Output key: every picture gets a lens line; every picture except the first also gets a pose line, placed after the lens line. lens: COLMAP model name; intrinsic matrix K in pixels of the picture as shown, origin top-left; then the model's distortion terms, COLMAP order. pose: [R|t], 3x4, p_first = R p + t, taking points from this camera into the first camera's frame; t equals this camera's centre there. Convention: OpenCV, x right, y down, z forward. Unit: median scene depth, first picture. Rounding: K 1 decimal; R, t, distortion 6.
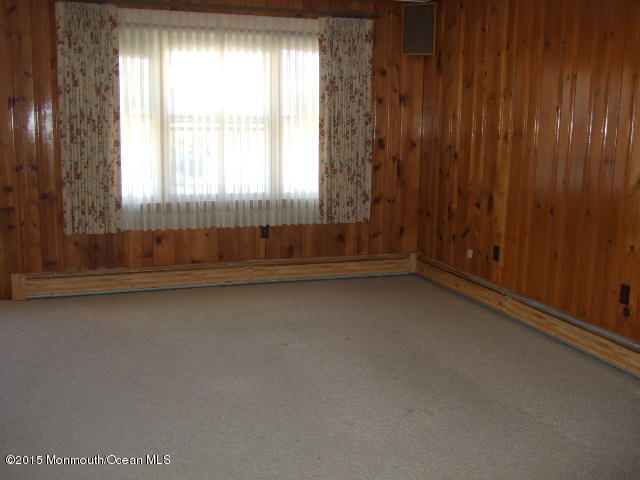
lens RADIAL K [[682.4, 0, 320.0], [0, 682.4, 238.2], [0, 0, 1]] dist [-0.047063, 0.000000]
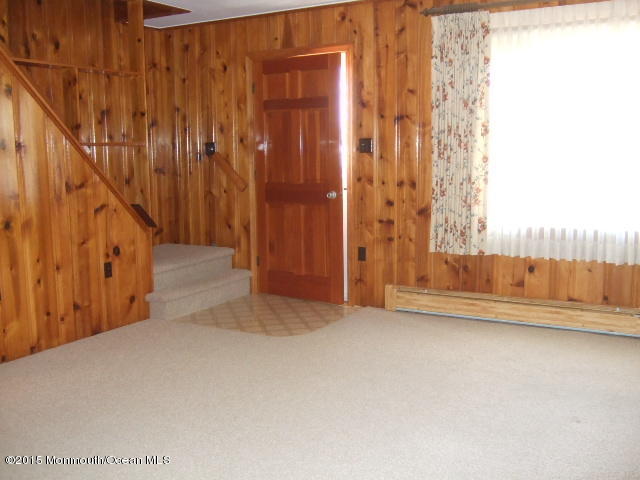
lens RADIAL K [[682.4, 0, 319.9], [0, 682.4, 243.3], [0, 0, 1]] dist [-0.047063, 0.000000]
pose [[0.641139, 0.084397, -0.762770, 0.277300], [-0.108285, 0.993939, 0.018957, -0.018764], [0.759747, 0.070442, 0.646392, 0.238474]]
